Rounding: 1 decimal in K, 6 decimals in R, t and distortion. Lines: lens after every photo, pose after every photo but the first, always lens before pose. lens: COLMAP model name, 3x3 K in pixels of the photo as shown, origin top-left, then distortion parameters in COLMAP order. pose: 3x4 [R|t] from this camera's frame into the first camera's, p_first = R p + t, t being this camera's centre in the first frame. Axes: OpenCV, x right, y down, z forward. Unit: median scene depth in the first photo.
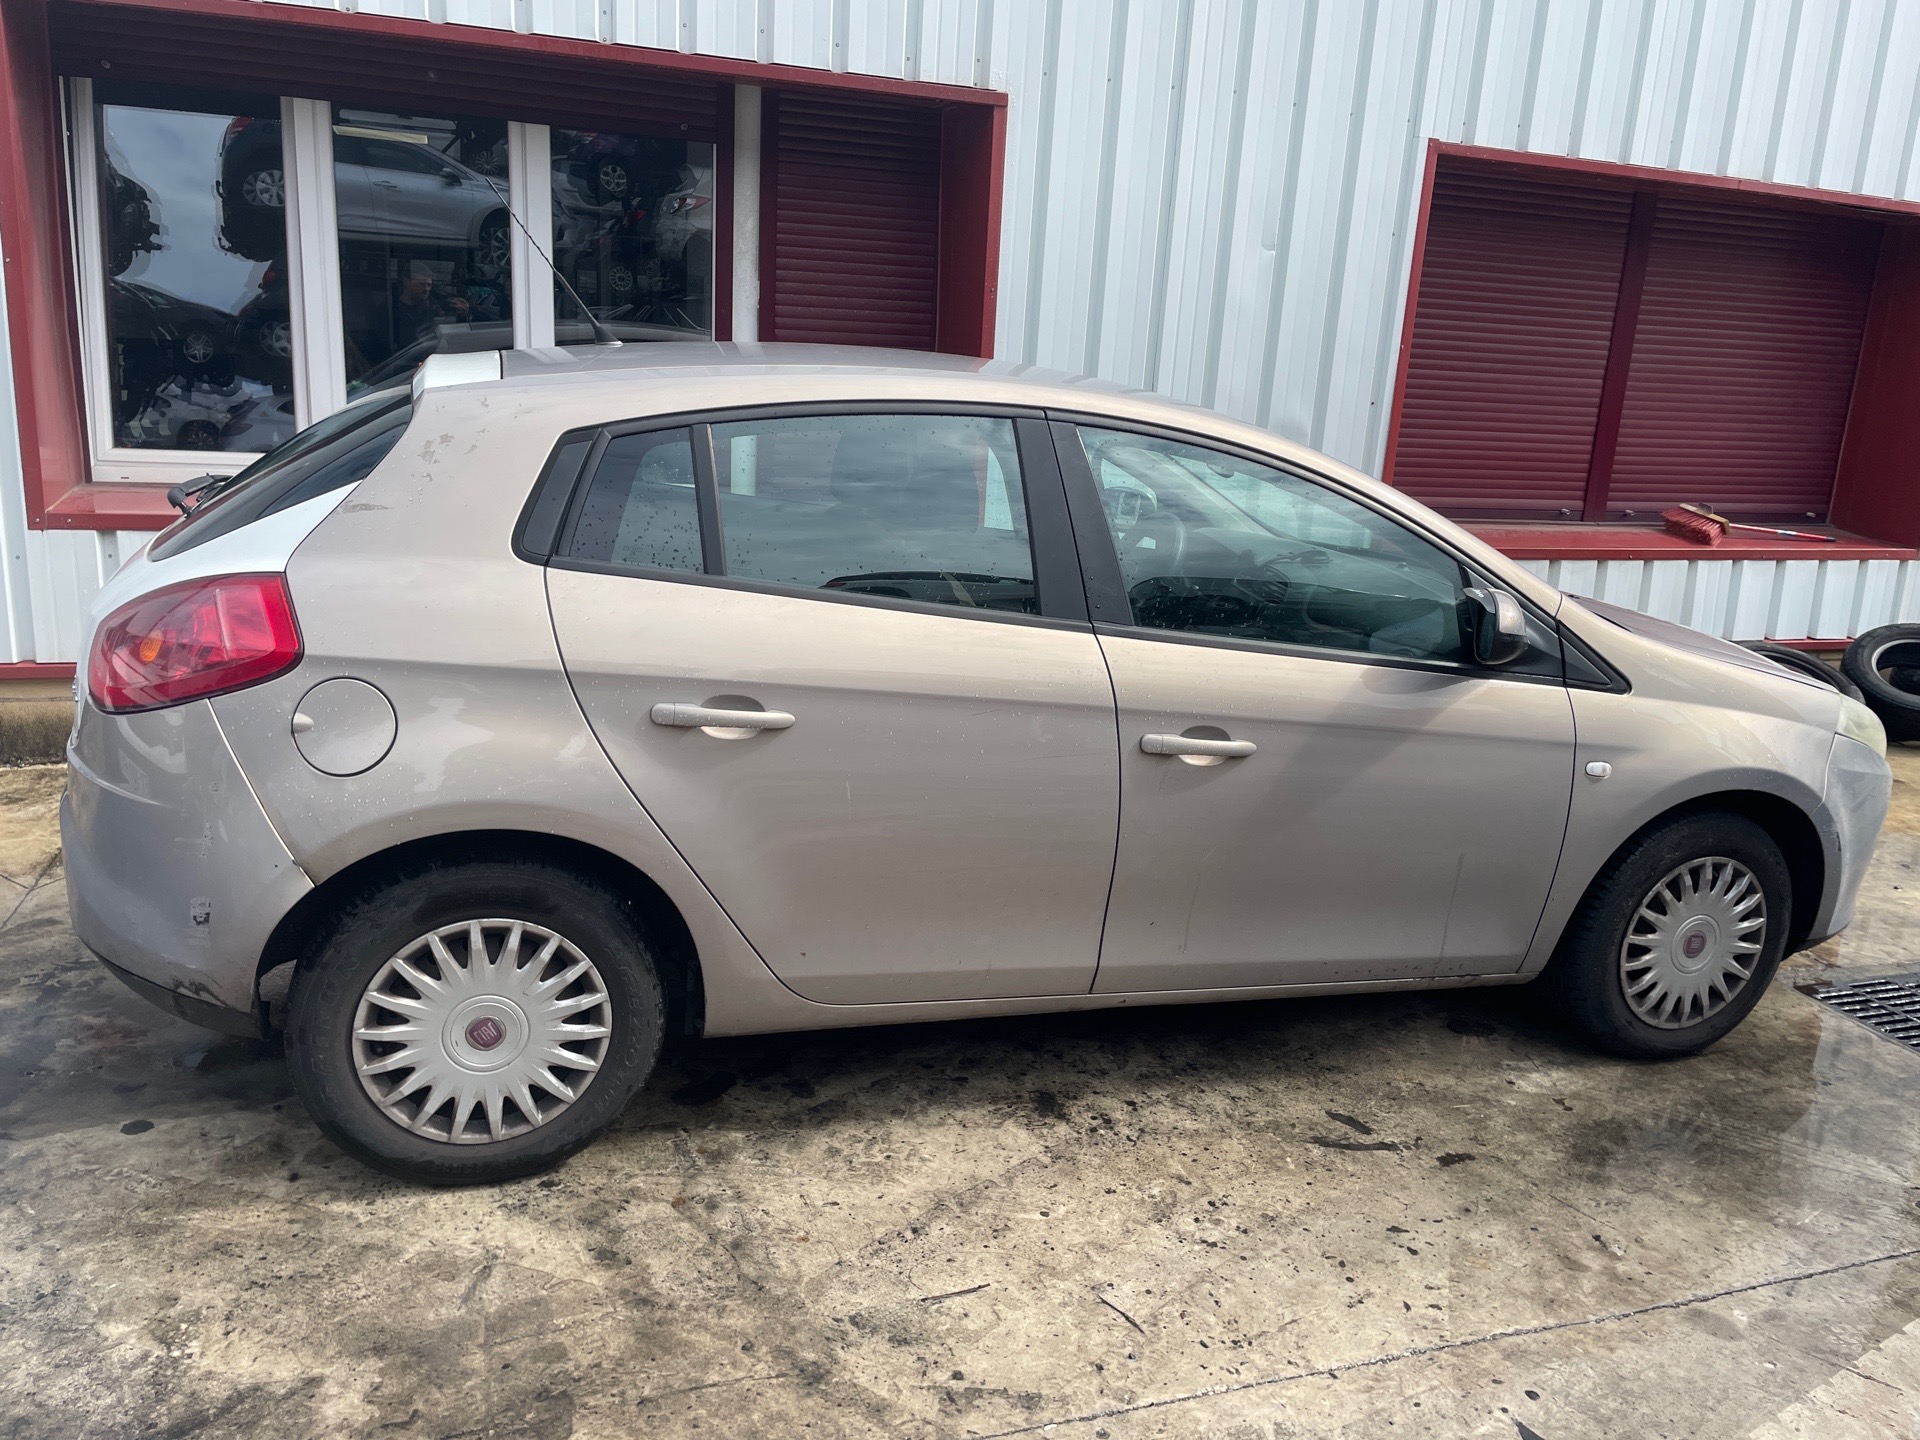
lens RADIAL K [[1445.6, 0, 968.6], [0, 1445.6, 717.8], [0, 0, 1]] dist [0.087515, -0.115611]
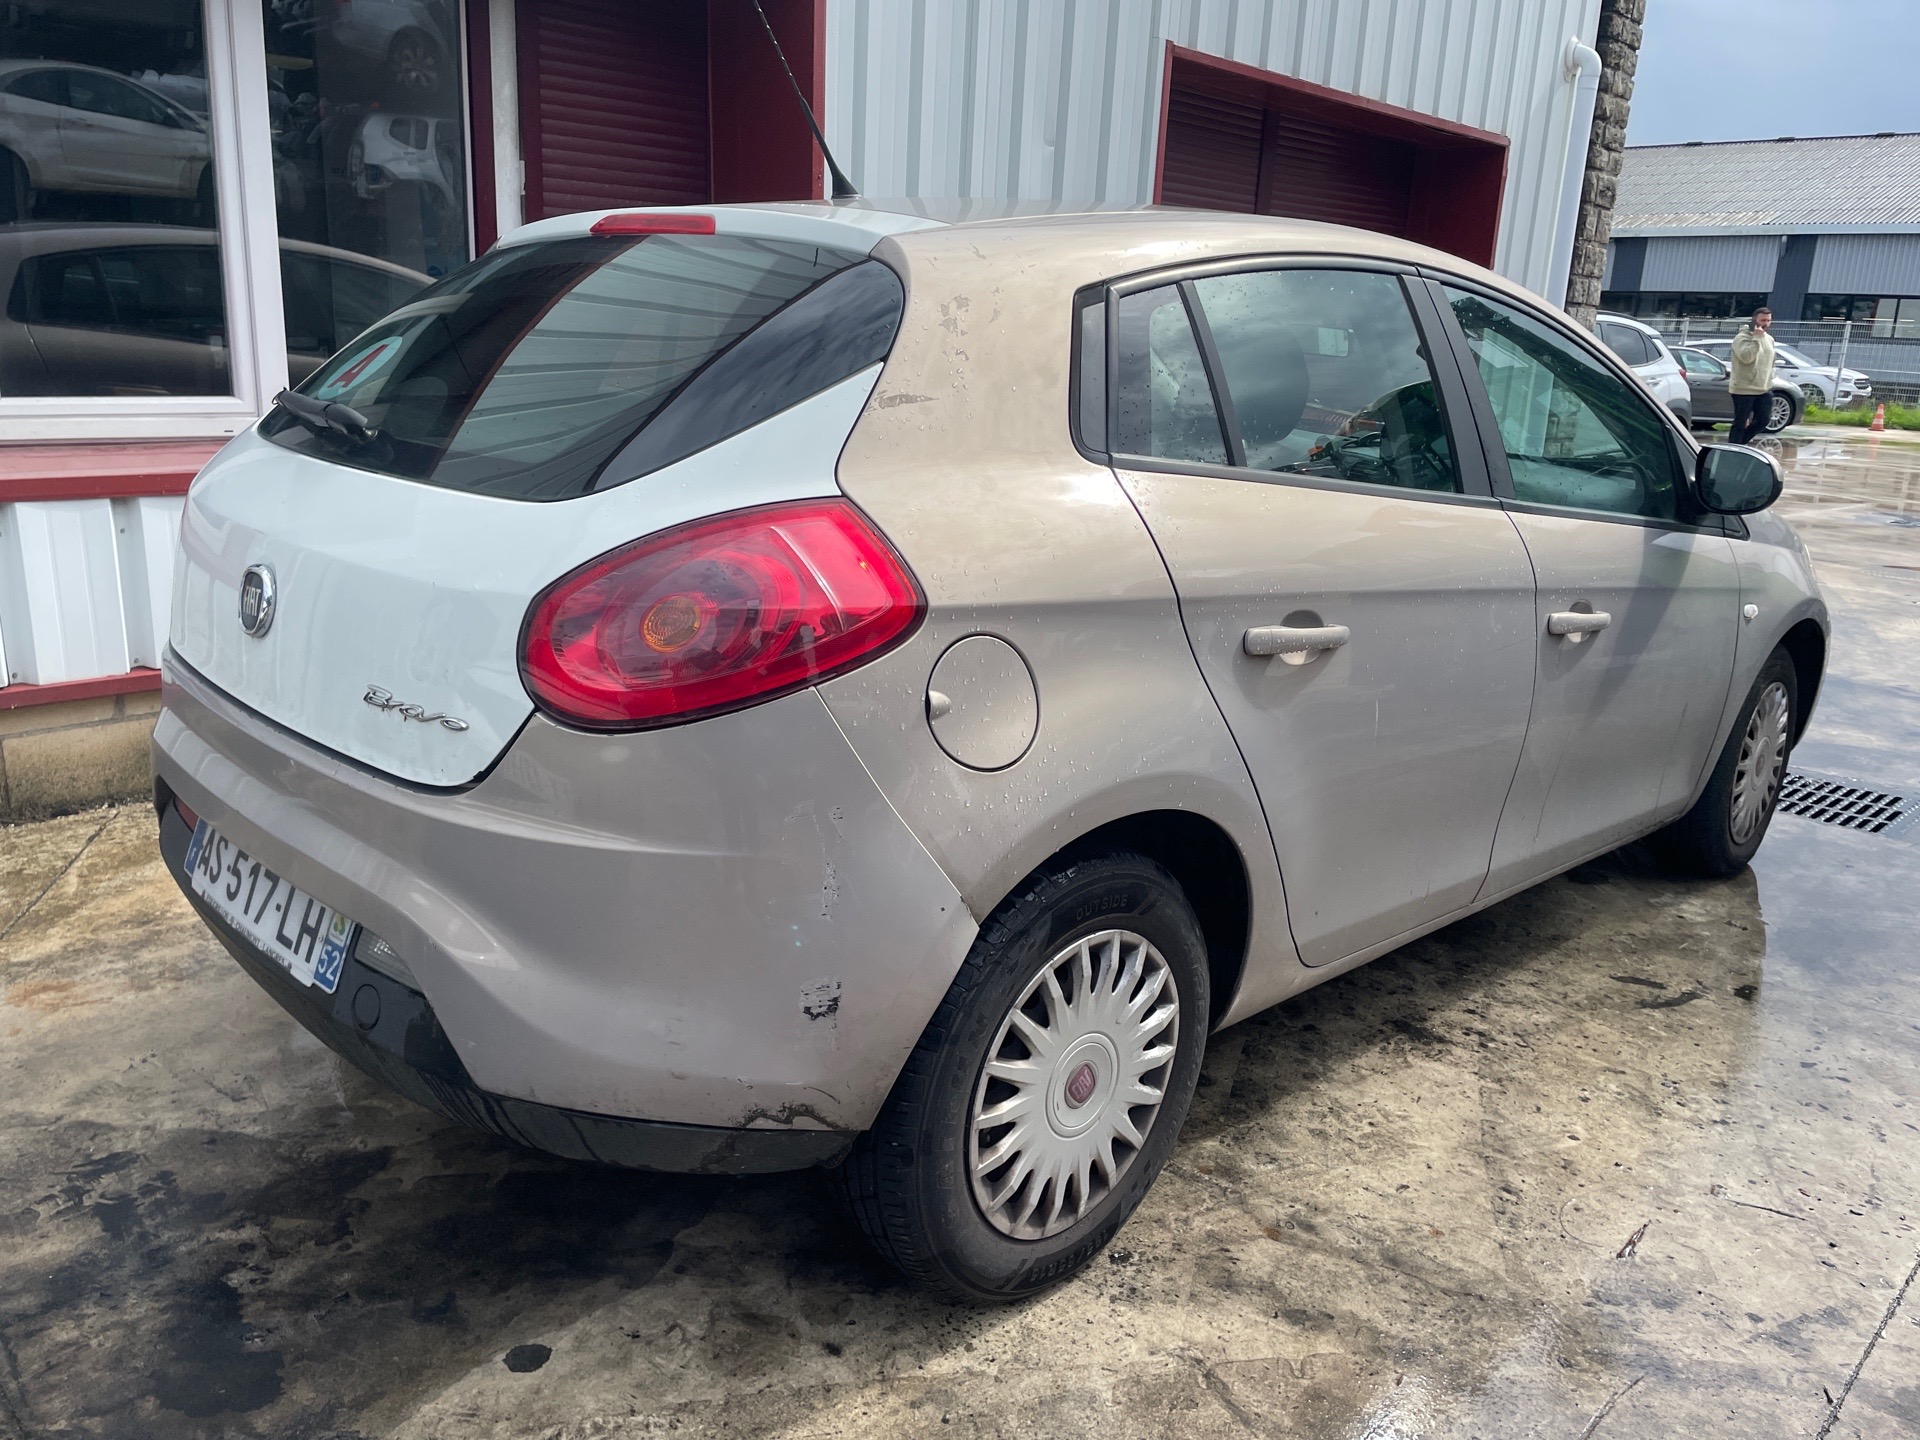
lens RADIAL K [[1445.6, 0, 942.9], [0, 1445.6, 702.5], [0, 0, 1]] dist [0.087515, -0.115611]
pose [[0.896466, -0.129928, 0.423635, -0.675574], [0.118978, 0.991517, 0.052325, -0.030114], [-0.426840, 0.003495, 0.904320, 0.333606]]
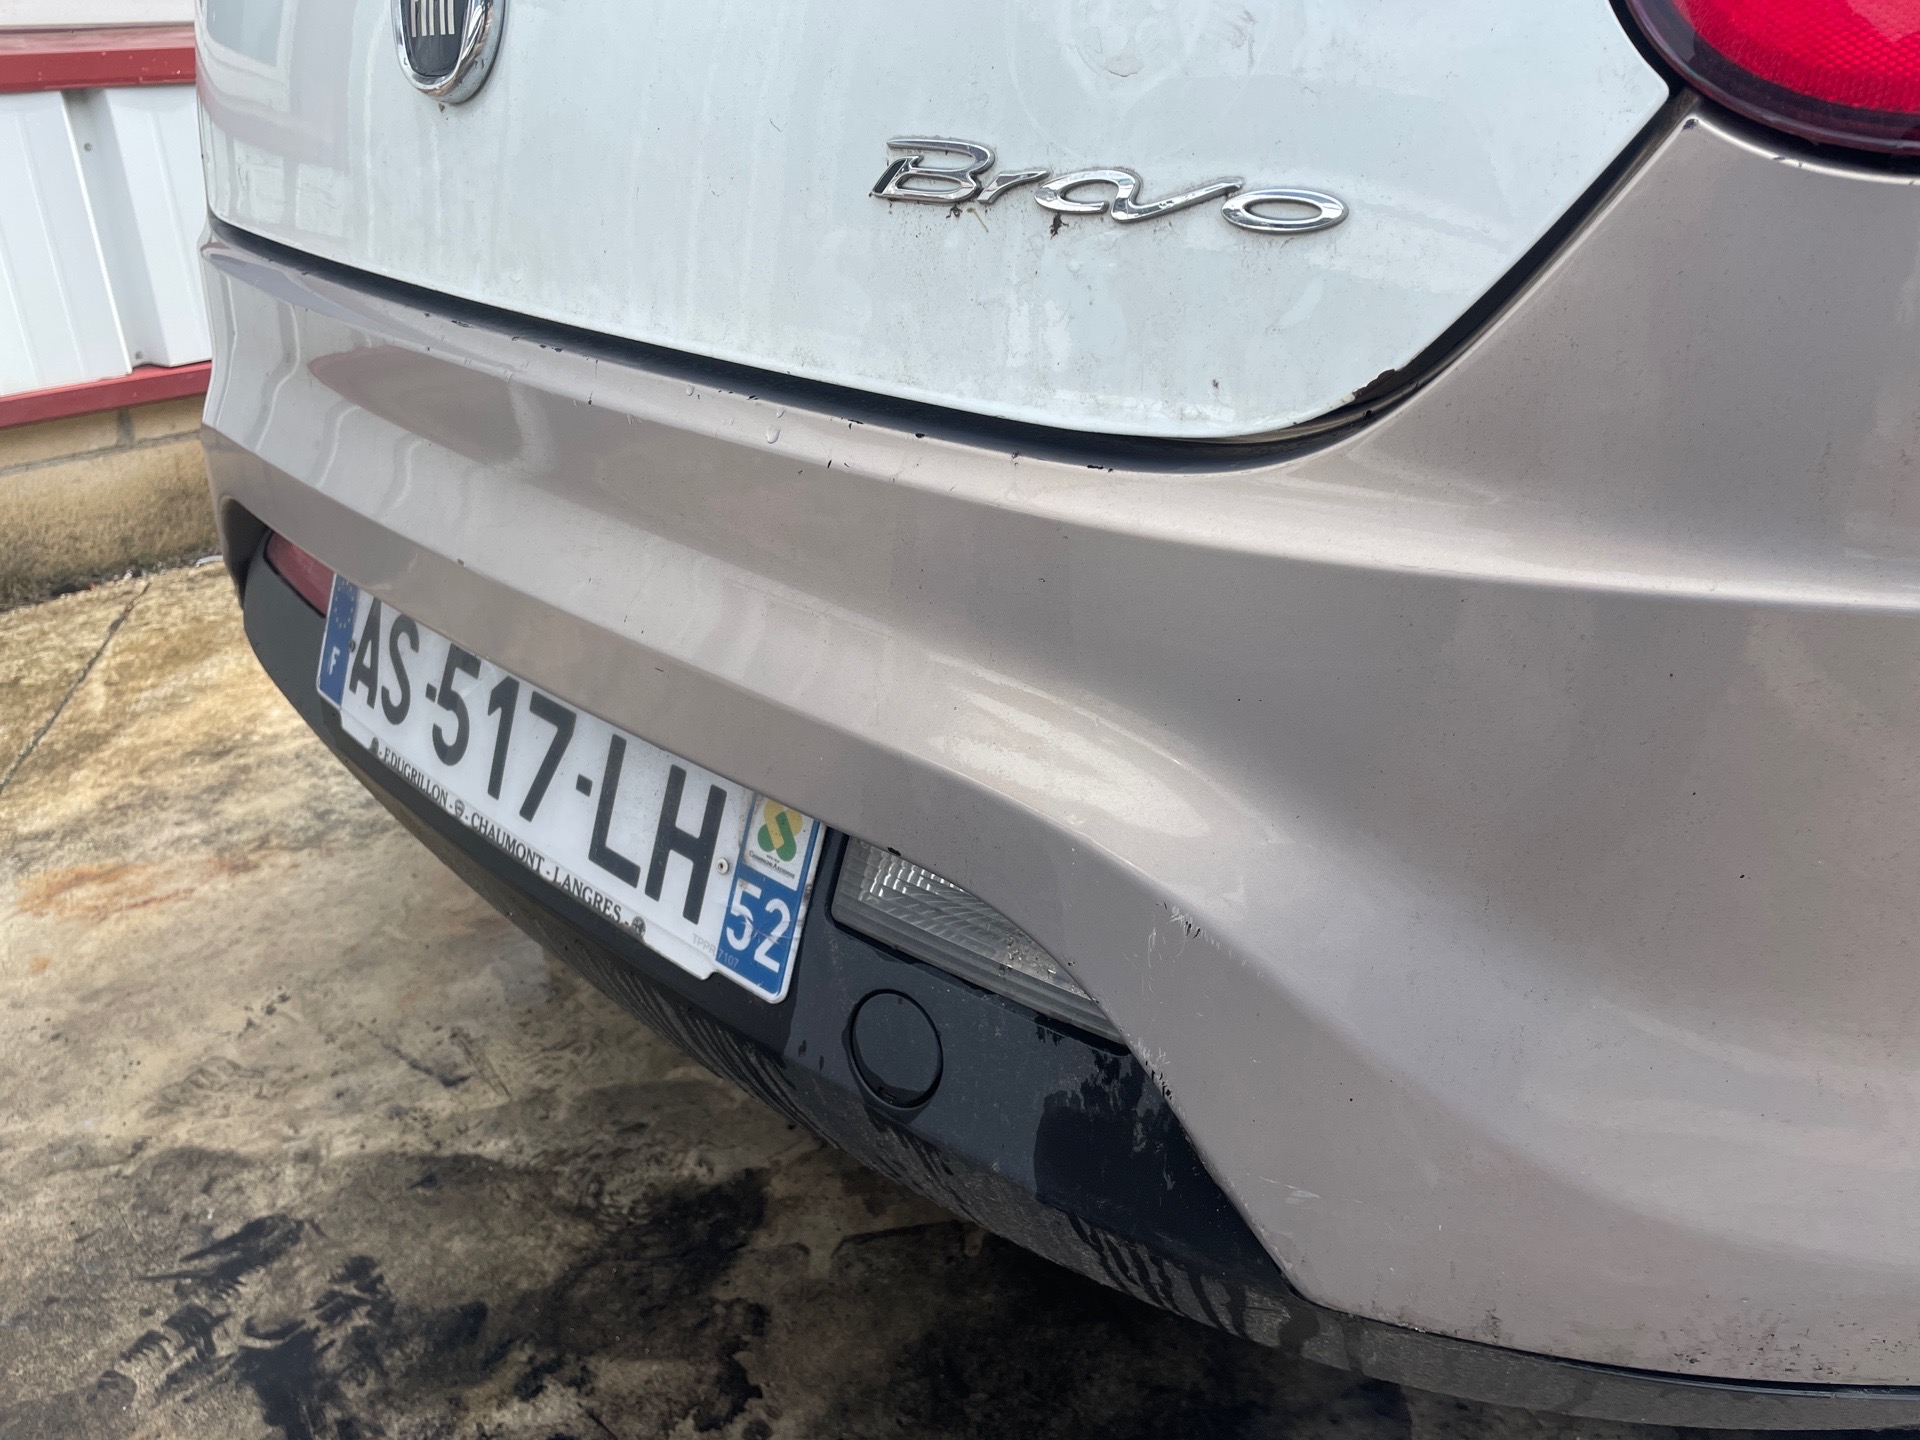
lens RADIAL K [[1445.6, 0, 946.2], [0, 1445.6, 714.1], [0, 0, 1]] dist [0.087515, -0.115611]
pose [[0.889637, -0.255013, 0.378833, -0.721148], [0.173054, 0.955946, 0.237107, -0.003463], [-0.422610, -0.145381, 0.894576, 0.835897]]
